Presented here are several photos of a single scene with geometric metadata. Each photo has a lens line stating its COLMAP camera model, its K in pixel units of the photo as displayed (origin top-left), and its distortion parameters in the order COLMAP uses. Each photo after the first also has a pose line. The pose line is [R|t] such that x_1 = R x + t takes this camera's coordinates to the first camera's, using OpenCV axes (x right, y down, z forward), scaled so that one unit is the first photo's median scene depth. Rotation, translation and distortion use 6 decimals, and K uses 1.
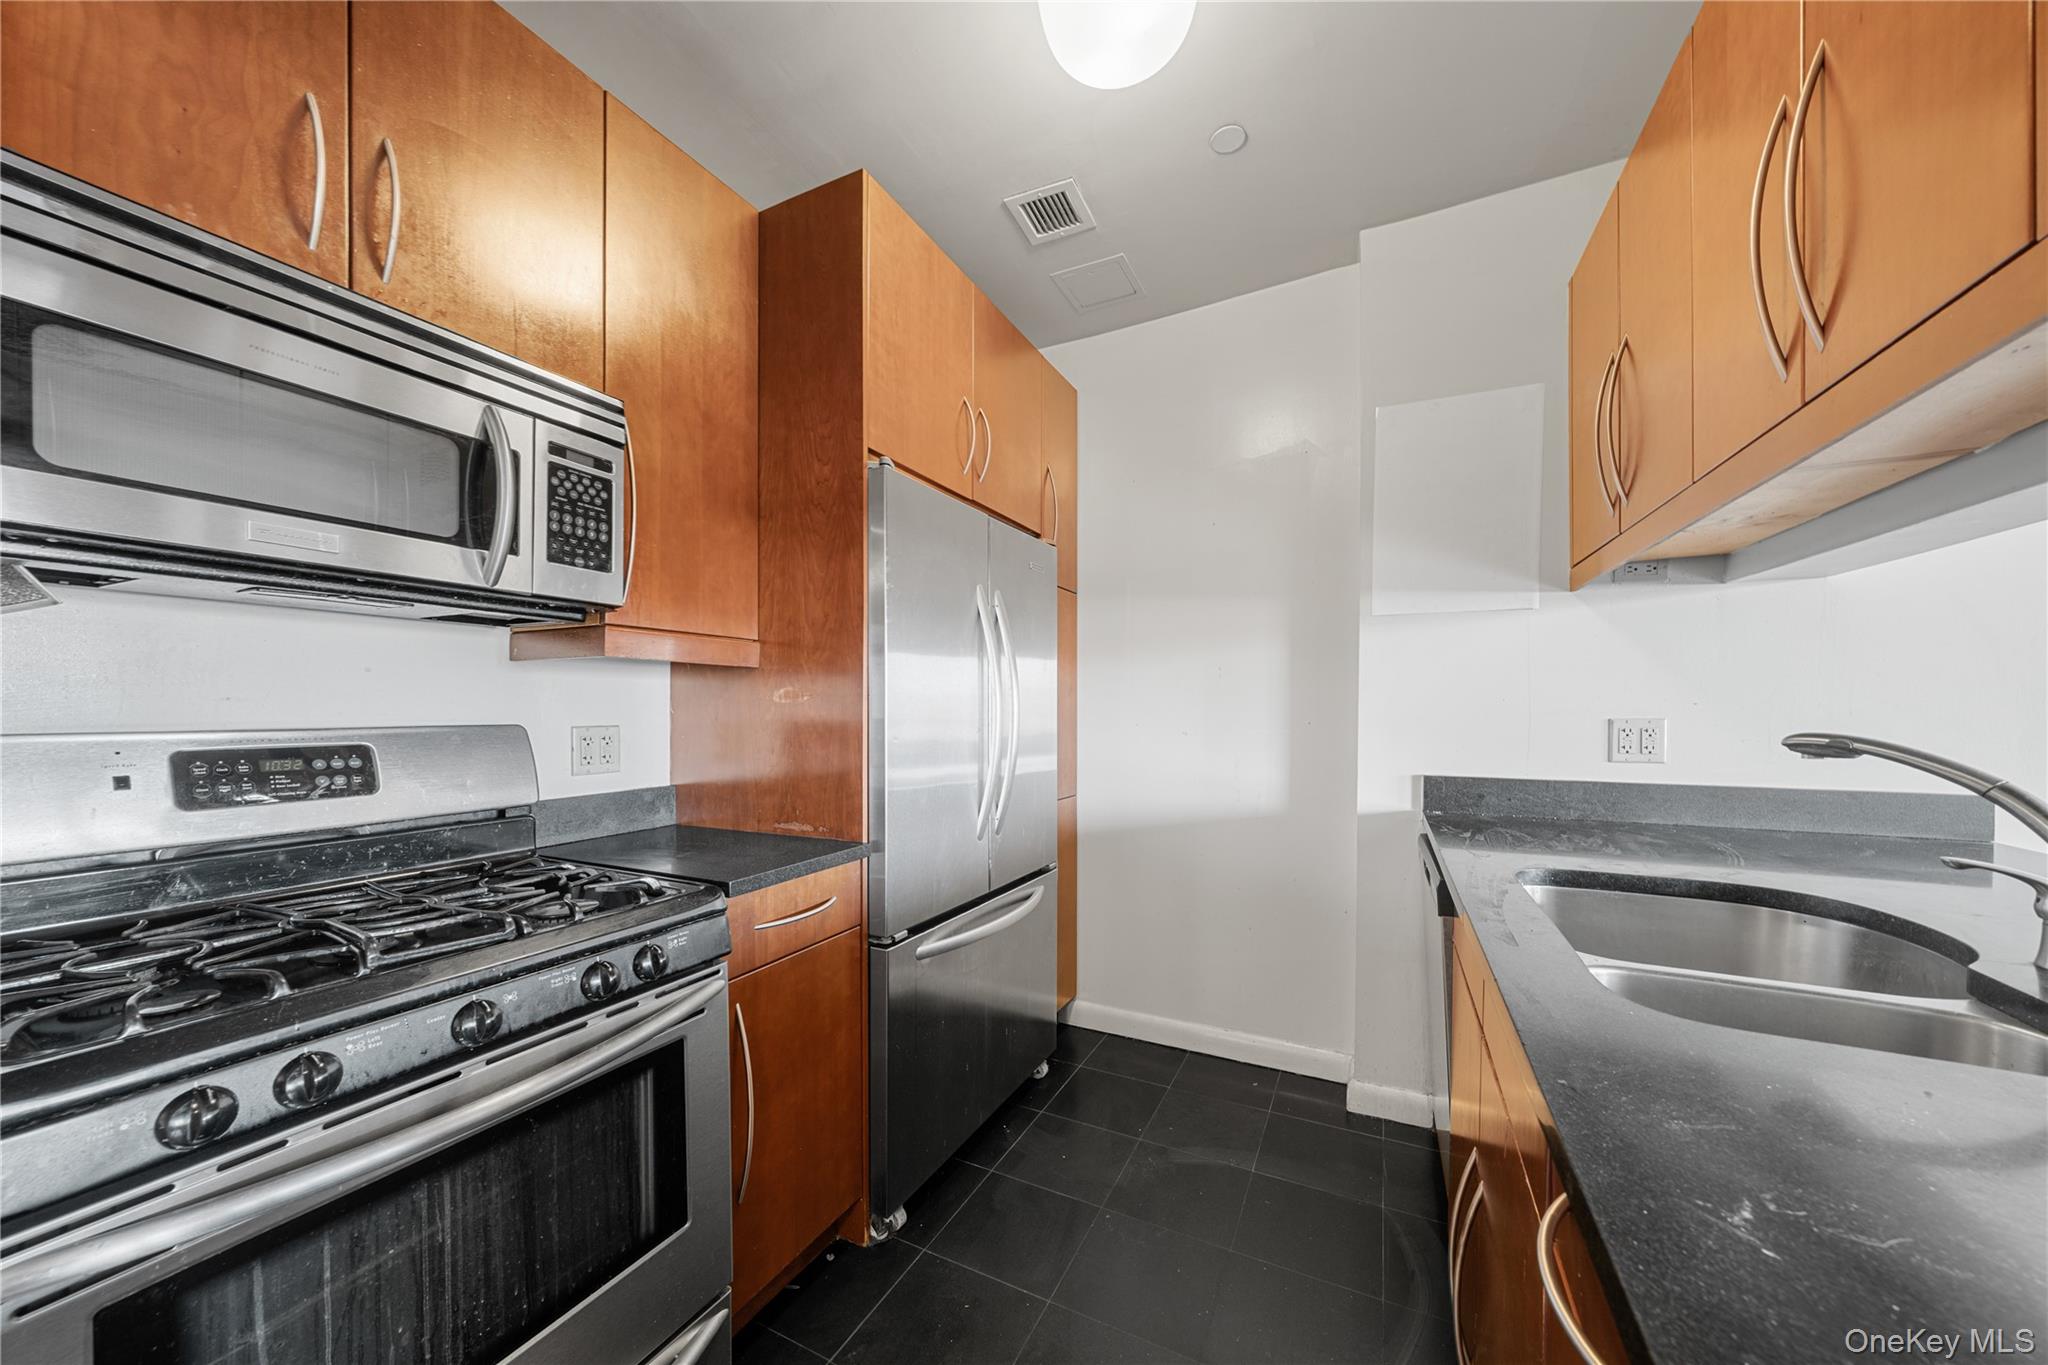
lens RADIAL K [[710.2, 0, 1028.8], [0, 710.2, 715.2], [0, 0, 1]] dist [-0.000511, 0.000021]
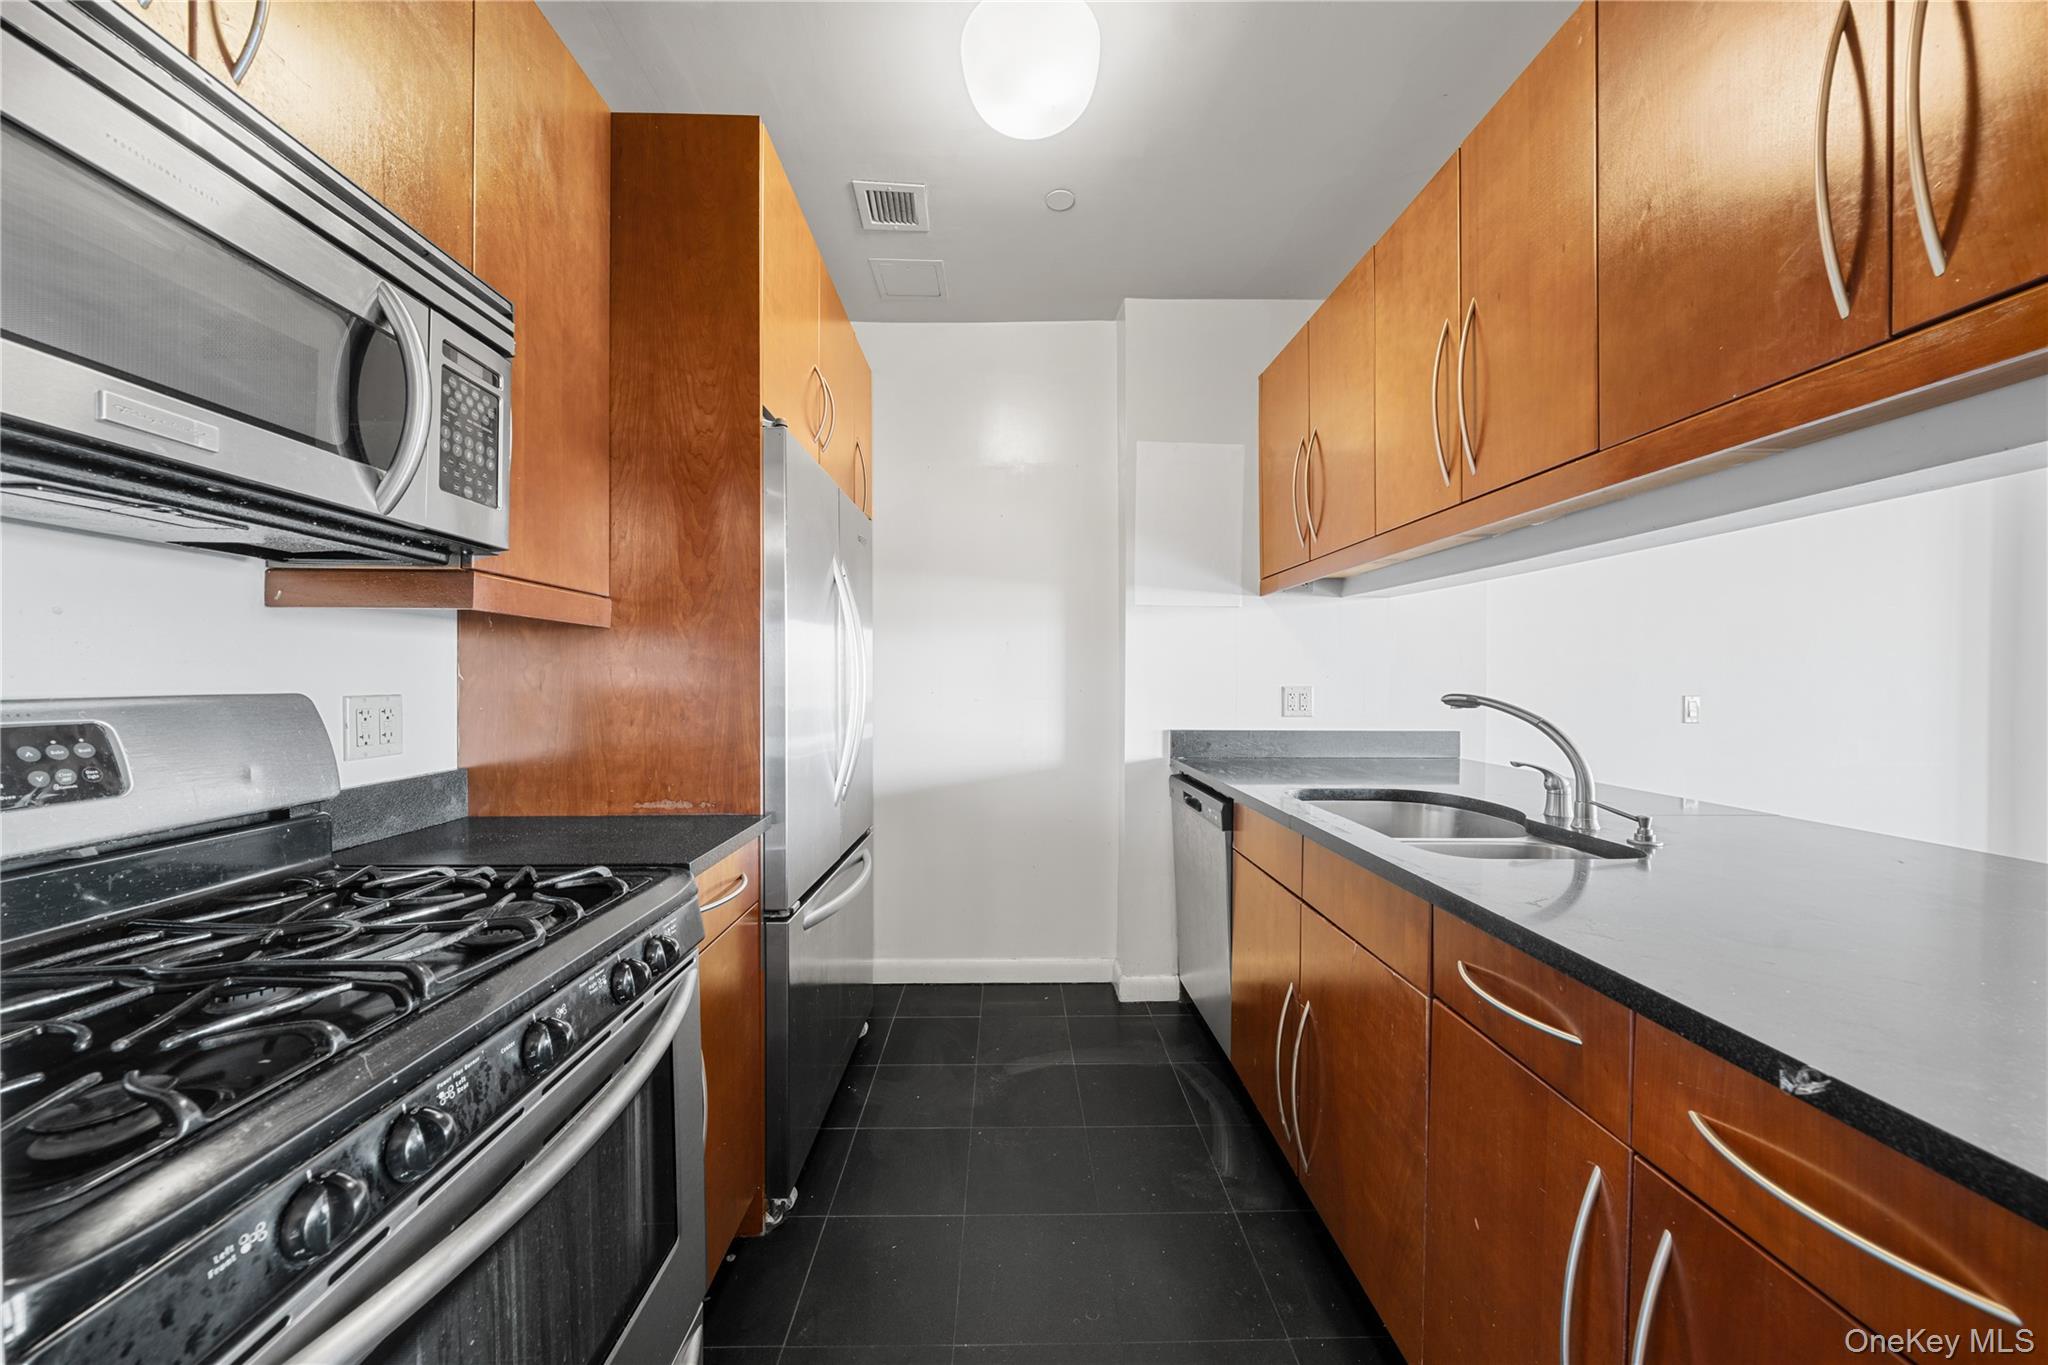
lens RADIAL K [[693.0, 0, 1024.0], [0, 693.0, 682.5], [0, 0, 1]] dist [-0.000605, 0.000058]
pose [[0.885493, 0.002596, 0.464646, -0.350528], [-0.001049, 0.999993, -0.003587, 0.003155], [-0.464652, 0.002688, 0.885489, 0.002573]]
